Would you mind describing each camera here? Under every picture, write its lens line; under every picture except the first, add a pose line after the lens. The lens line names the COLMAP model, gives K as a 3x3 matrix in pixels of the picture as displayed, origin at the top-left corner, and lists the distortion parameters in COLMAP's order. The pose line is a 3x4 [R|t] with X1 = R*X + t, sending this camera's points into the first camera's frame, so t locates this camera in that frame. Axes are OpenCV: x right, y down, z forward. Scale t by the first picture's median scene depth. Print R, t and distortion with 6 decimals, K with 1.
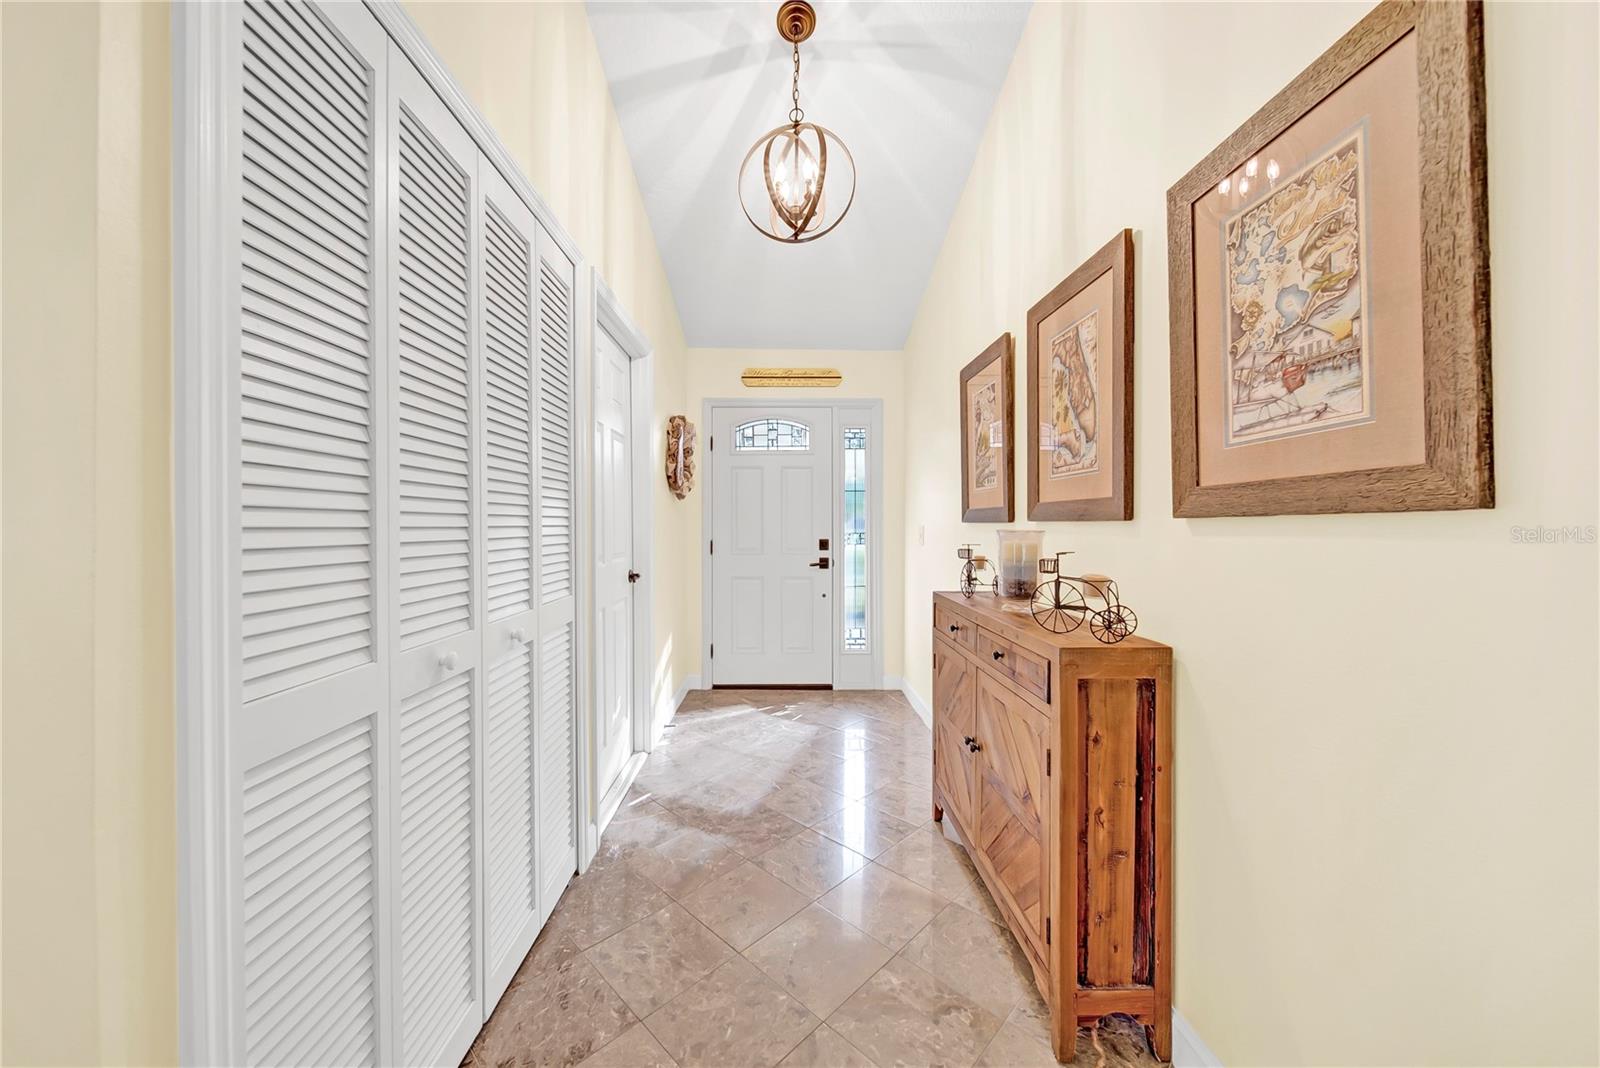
lens RADIAL K [[575.1, 0, 796.0], [0, 575.1, 530.8], [0, 0, 1]] dist [-0.001767, -0.000179]
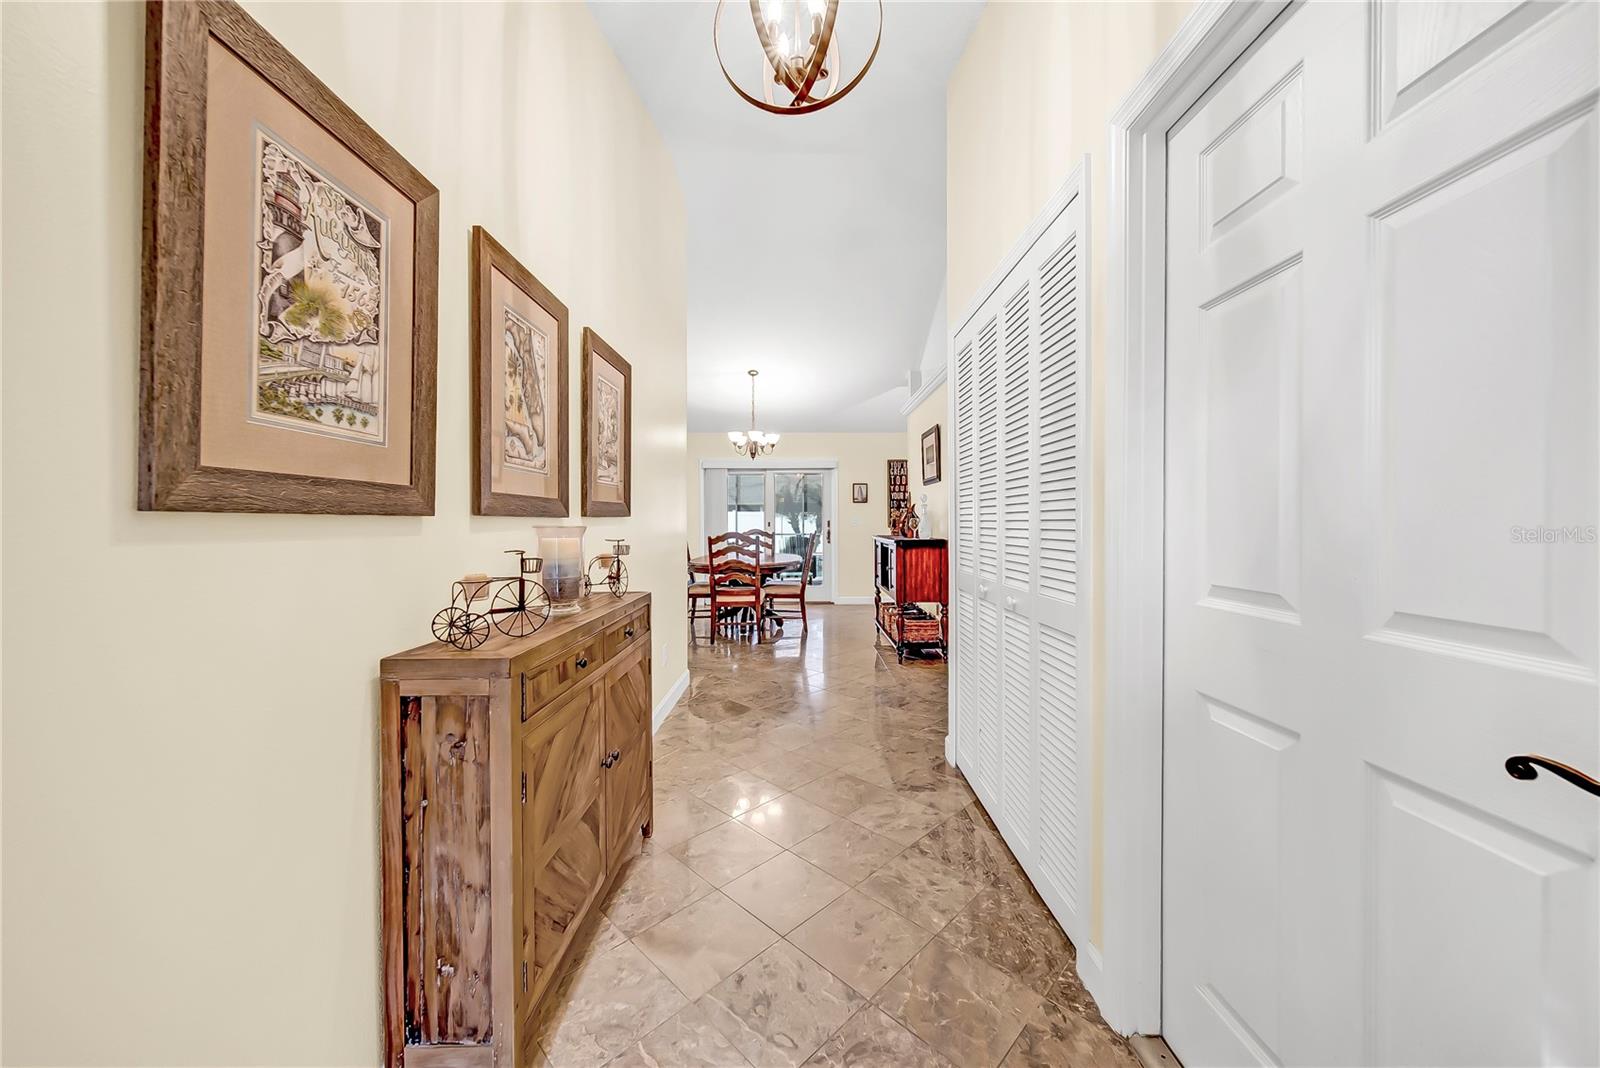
lens RADIAL K [[575.1, 0, 796.0], [0, 575.1, 530.8], [0, 0, 1]] dist [-0.001767, -0.000179]
pose [[-0.999499, 0.004466, 0.031329, -0.022084], [0.004996, 0.999845, 0.016880, -0.007787], [-0.031248, 0.017028, -0.999367, 2.002776]]
